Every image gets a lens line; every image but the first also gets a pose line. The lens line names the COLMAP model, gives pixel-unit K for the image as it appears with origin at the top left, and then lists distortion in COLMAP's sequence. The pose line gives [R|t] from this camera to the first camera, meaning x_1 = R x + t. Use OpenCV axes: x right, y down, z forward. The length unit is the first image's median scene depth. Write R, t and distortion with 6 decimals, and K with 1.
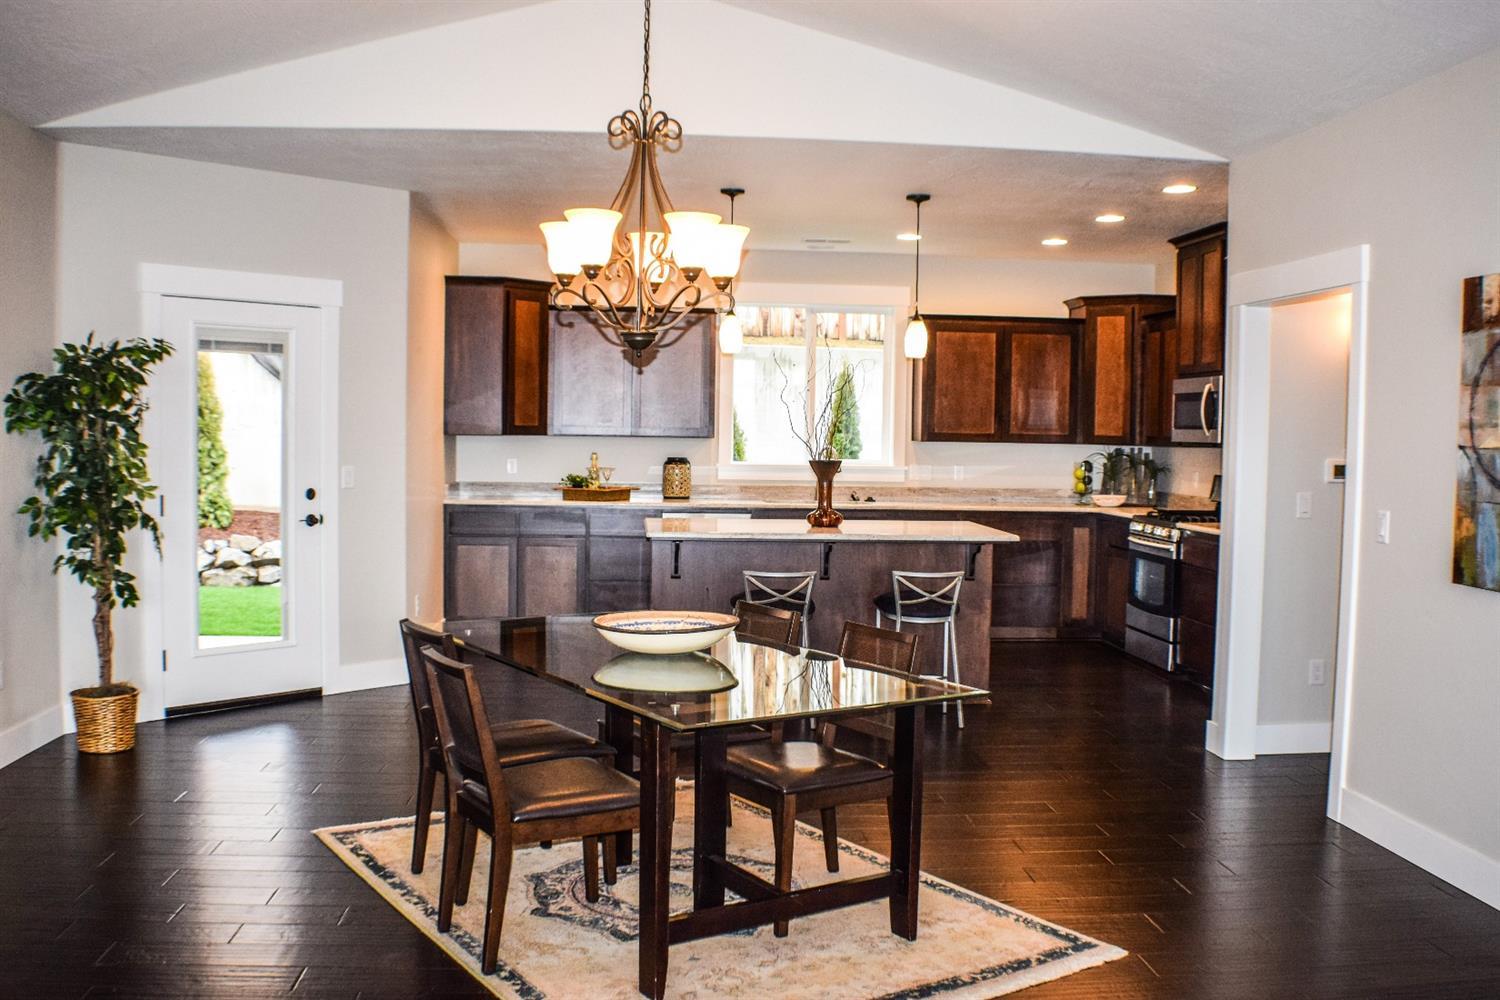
lens RADIAL K [[1482.1, 0, 750.0], [0, 1482.1, 500.0], [0, 0, 1]] dist [-0.064747, -0.001487]
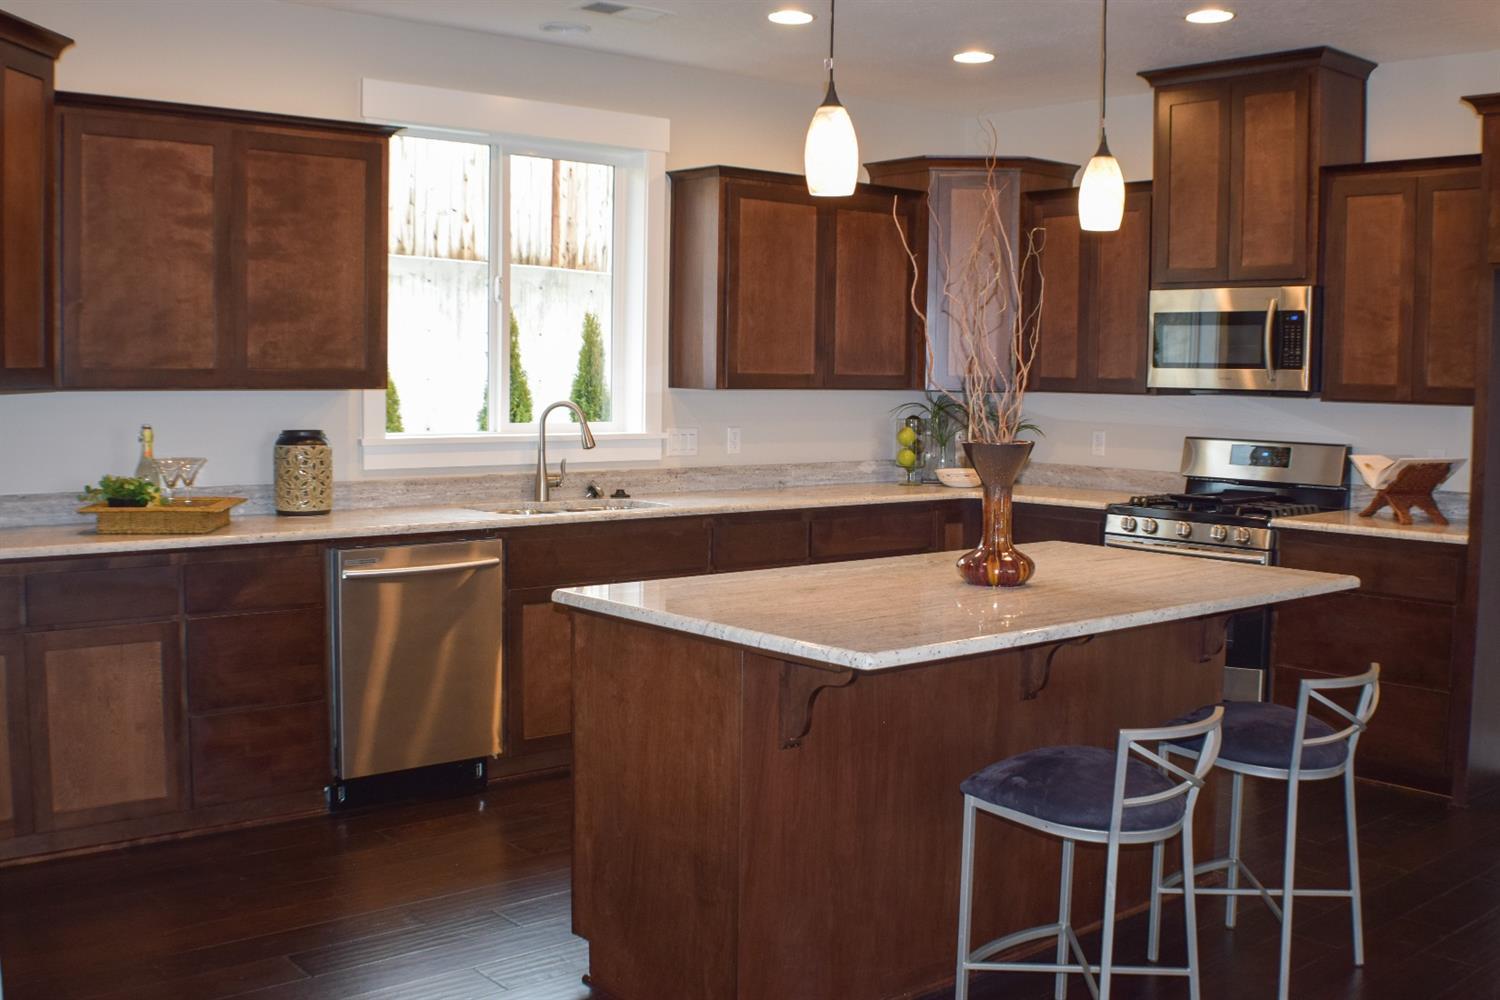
lens RADIAL K [[1573.2, 0, 750.0], [0, 1573.2, 500.0], [0, 0, 1]] dist [-0.131830, 0.003491]
pose [[0.814329, -0.054087, 0.577877, -0.227690], [0.030486, 0.998260, 0.050474, -0.027245], [-0.579602, -0.023485, 0.814561, 0.495714]]
